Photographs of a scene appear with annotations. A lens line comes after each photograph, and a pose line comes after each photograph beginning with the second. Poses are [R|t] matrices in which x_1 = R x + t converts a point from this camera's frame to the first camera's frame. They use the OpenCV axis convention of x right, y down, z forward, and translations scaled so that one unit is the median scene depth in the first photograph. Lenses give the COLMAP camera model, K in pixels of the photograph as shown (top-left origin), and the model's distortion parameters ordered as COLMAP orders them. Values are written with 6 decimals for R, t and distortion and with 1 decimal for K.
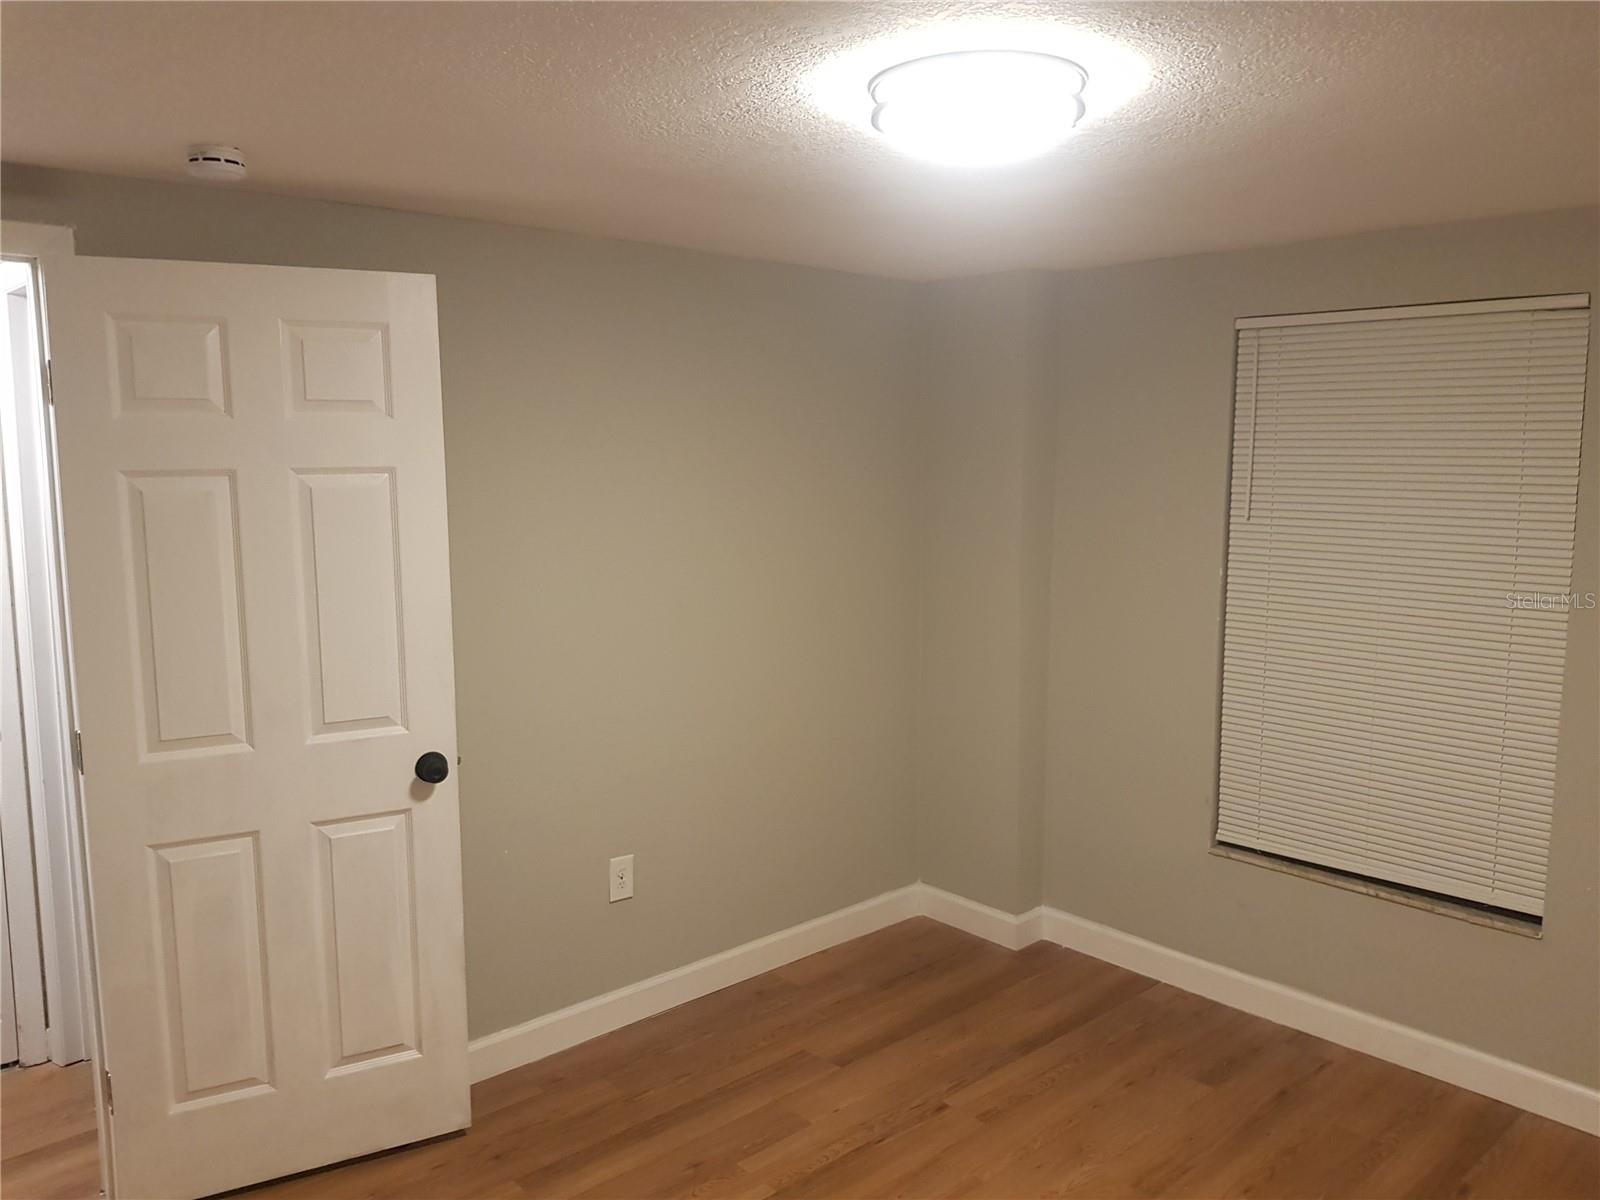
lens RADIAL K [[1243.8, 0, 815.4], [0, 1243.8, 598.9], [0, 0, 1]] dist [0.040462, -0.066677]
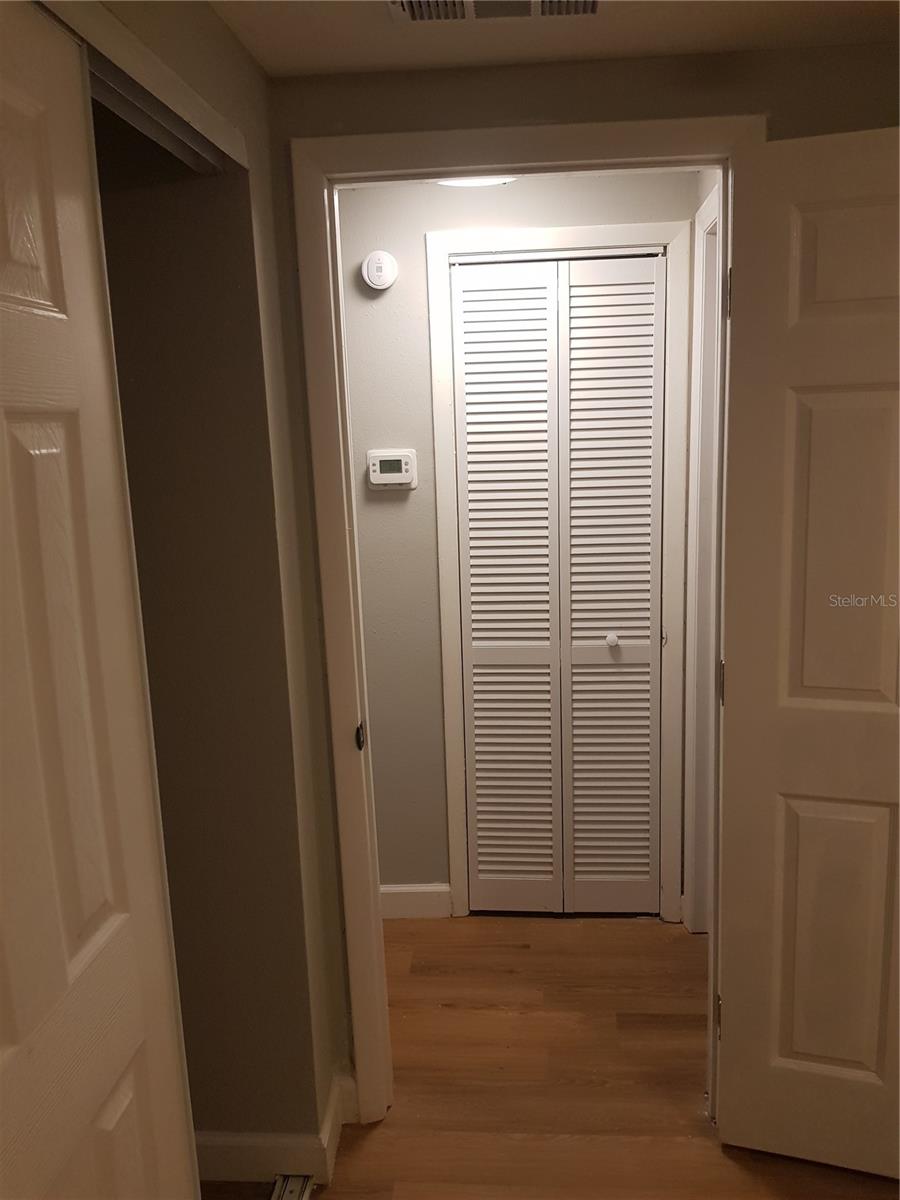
lens RADIAL K [[932.9, 0, 455.4], [0, 932.9, 599.5], [0, 0, 1]] dist [0.040462, -0.066677]
pose [[0.666300, 0.118274, -0.736244, -0.189706], [-0.059395, 0.992622, 0.105707, -0.006945], [0.743314, -0.026704, 0.668409, 0.344805]]
